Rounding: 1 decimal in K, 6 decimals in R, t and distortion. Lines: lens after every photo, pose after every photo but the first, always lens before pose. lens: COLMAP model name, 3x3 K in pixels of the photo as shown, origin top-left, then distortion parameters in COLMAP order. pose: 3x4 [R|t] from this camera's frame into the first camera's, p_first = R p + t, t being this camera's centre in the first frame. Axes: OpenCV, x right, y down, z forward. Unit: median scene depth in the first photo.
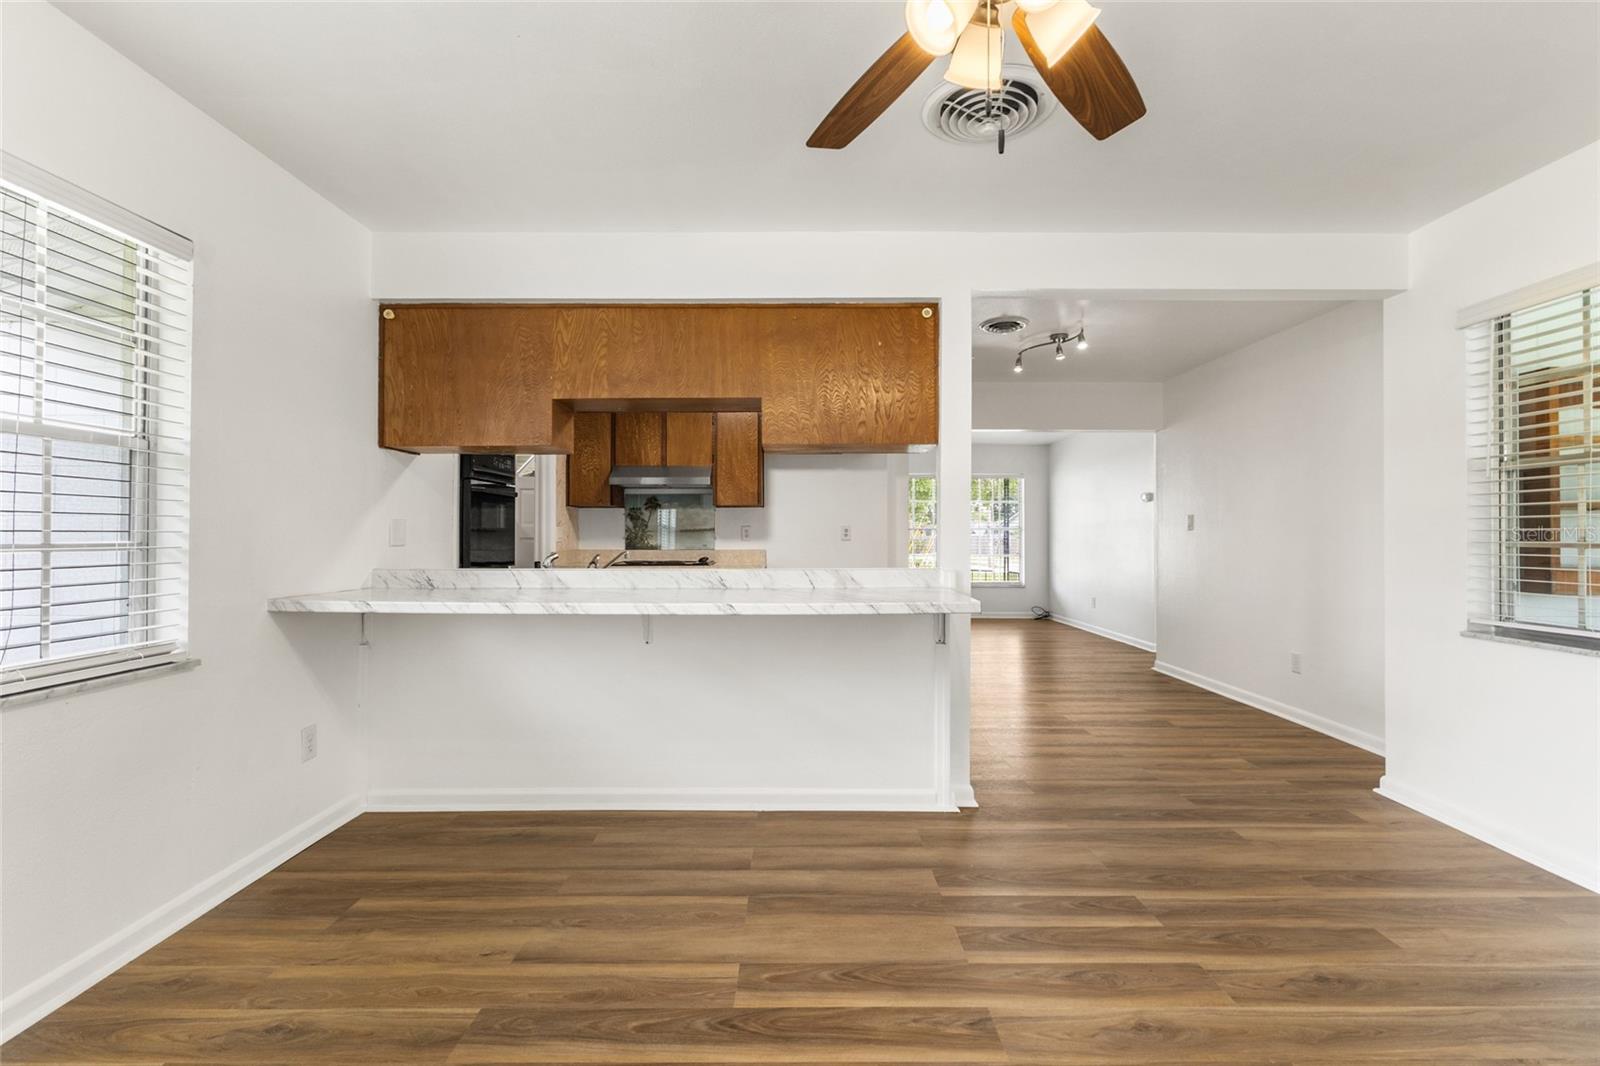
lens RADIAL K [[731.6, 0, 797.0], [0, 731.6, 529.7], [0, 0, 1]] dist [-0.002102, -0.000507]
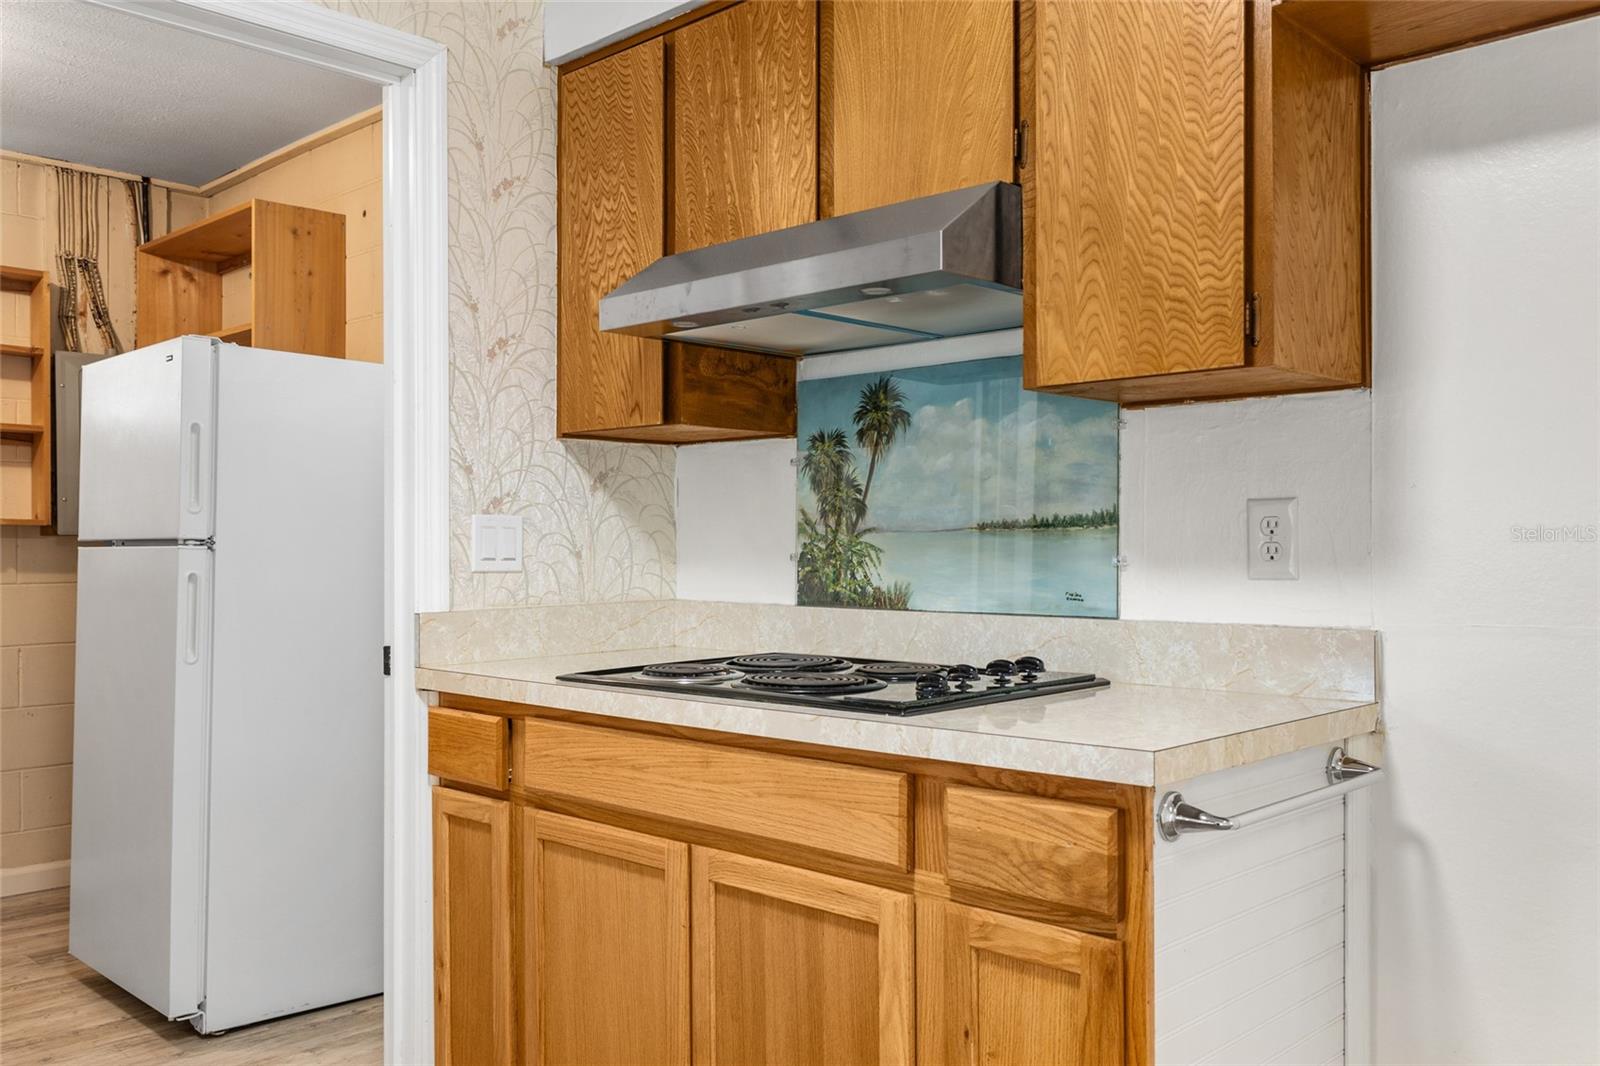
lens RADIAL K [[1323.1, 0, 800.0], [0, 1323.1, 533.0], [0, 0, 1]] dist [0.014169, -0.008437]
pose [[0.721790, -0.007115, -0.692076, 0.168316], [0.004942, 0.999975, -0.005127, 0.010930], [0.692095, 0.000280, 0.721807, 1.495657]]
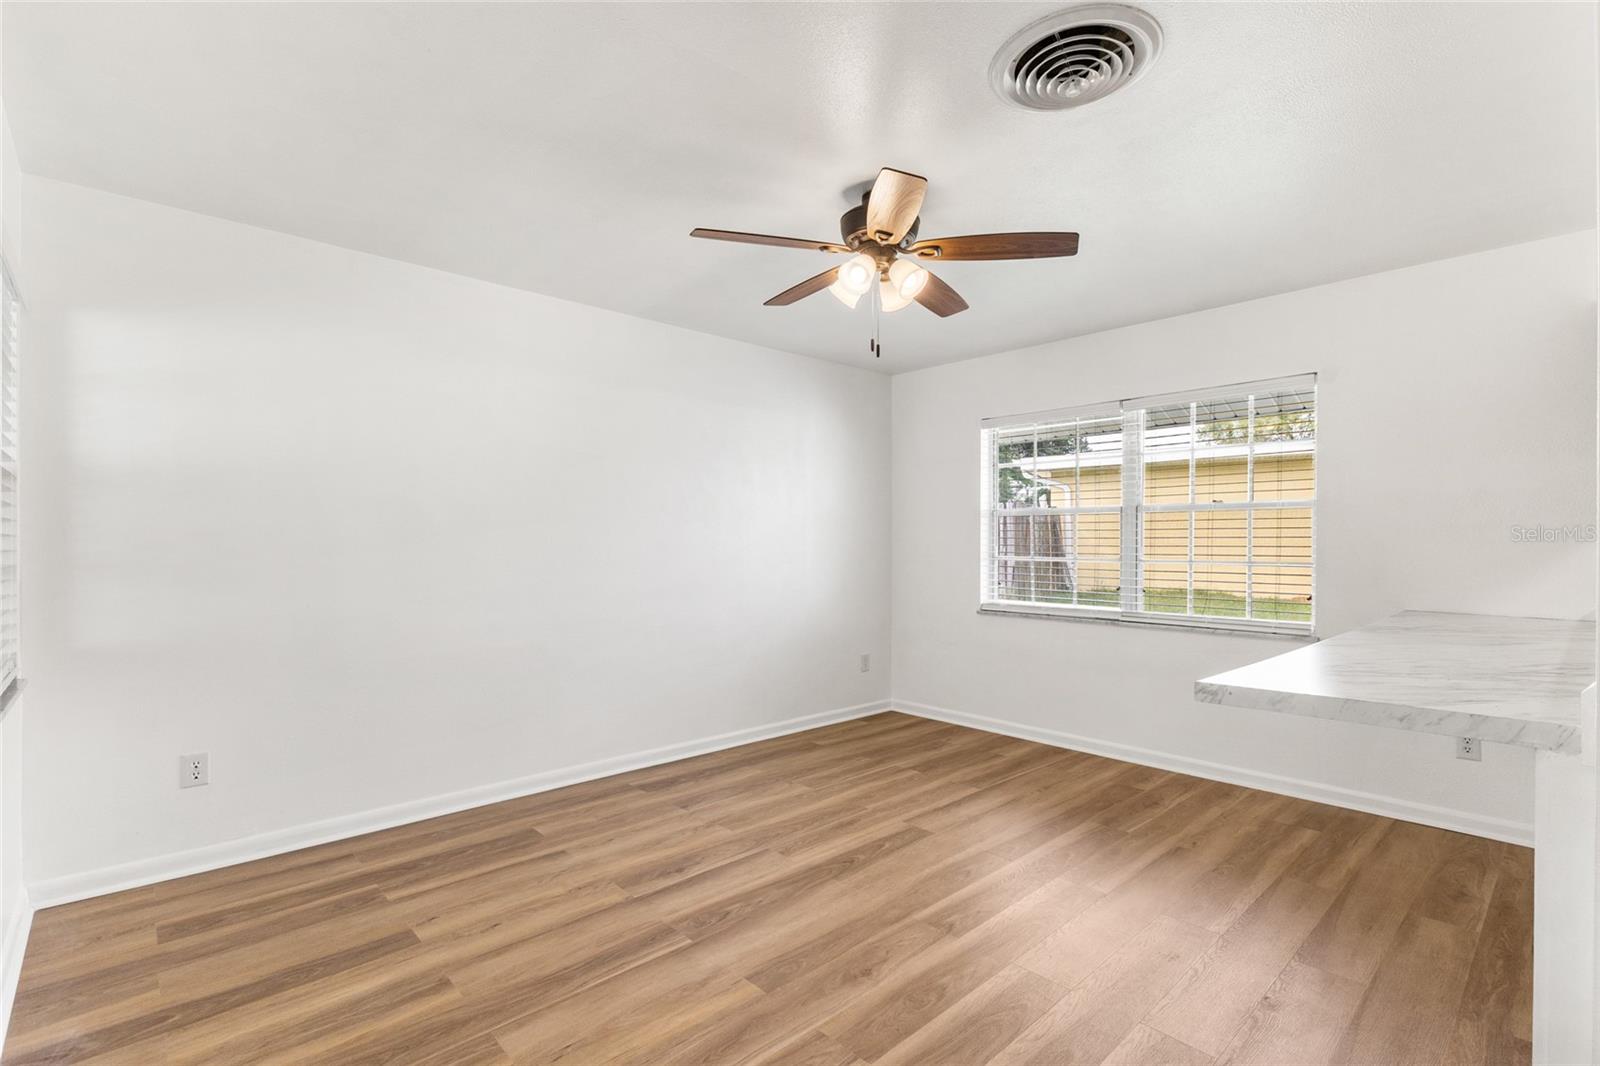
lens RADIAL K [[731.6, 0, 797.0], [0, 731.6, 529.7], [0, 0, 1]] dist [-0.002102, -0.000507]
pose [[-0.735384, -0.013651, -0.677513, 0.858087], [0.003839, 0.999697, -0.024309, -0.015933], [0.677640, -0.020477, -0.735109, 1.129571]]
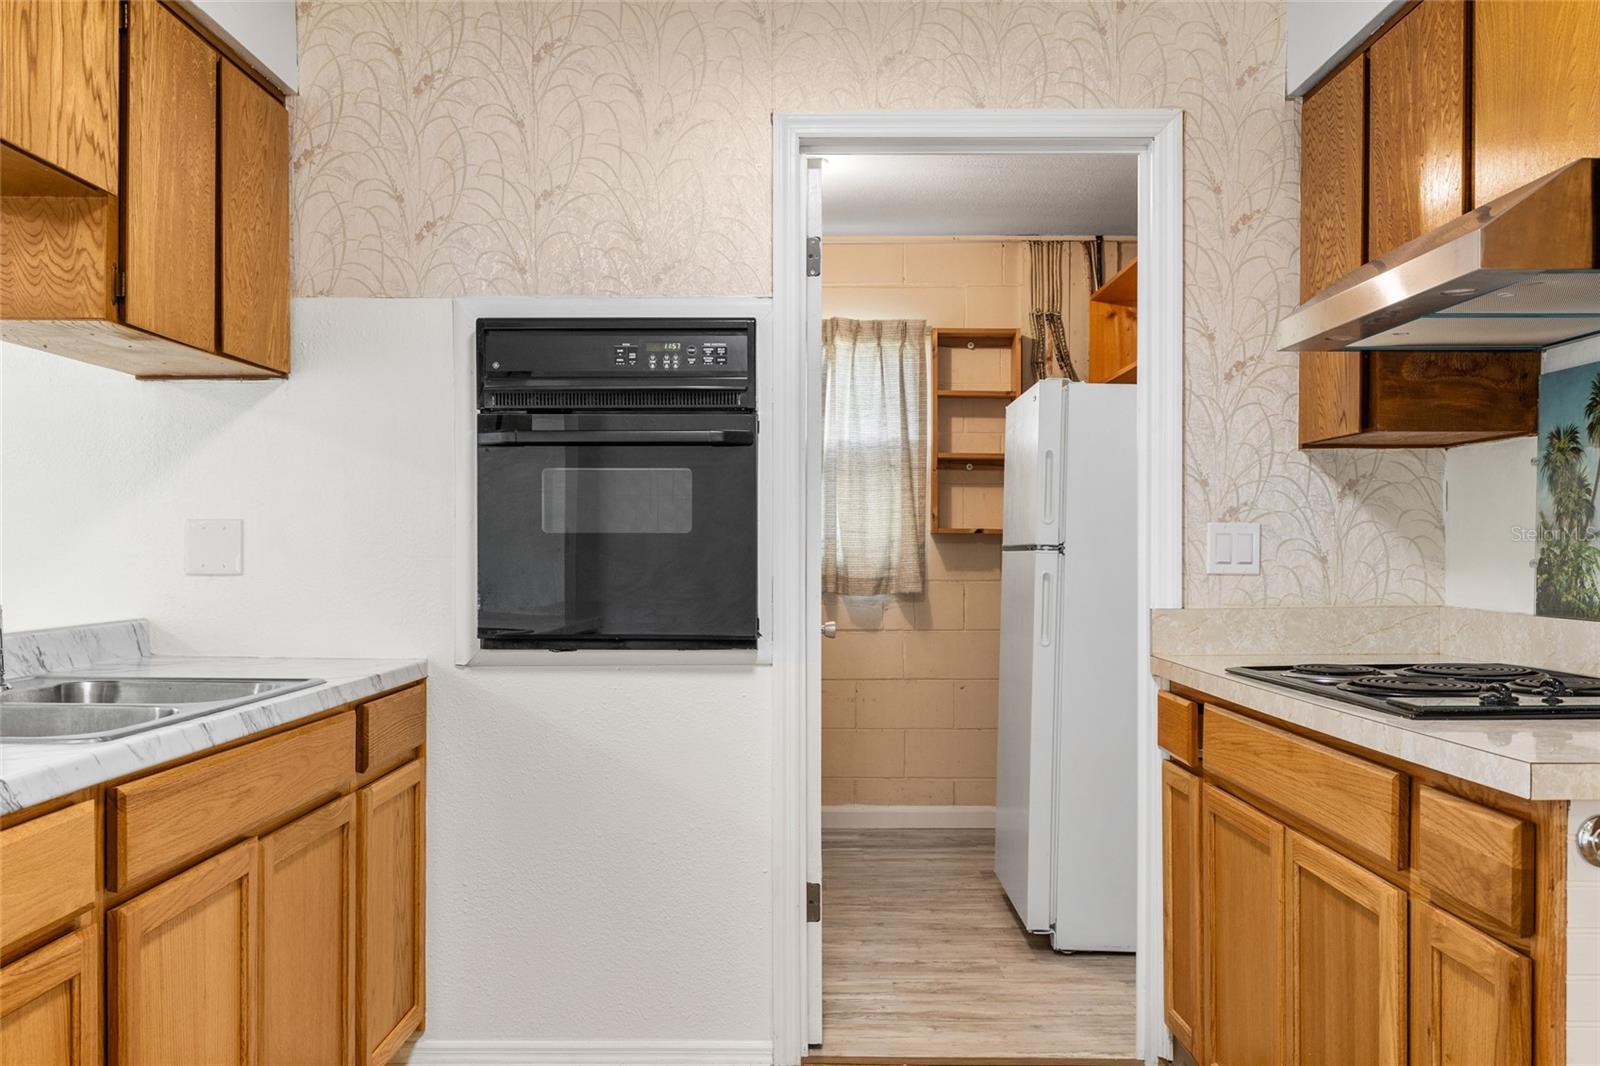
lens RADIAL K [[1365.8, 0, 800.1], [0, 1365.8, 541.5], [0, 0, 1]] dist [0.002579, -0.007460]
pose [[-0.000382, -0.006864, -0.999976, 0.436550], [0.005548, 0.999961, -0.006866, 0.012266], [0.999985, -0.005550, -0.000344, 1.694213]]
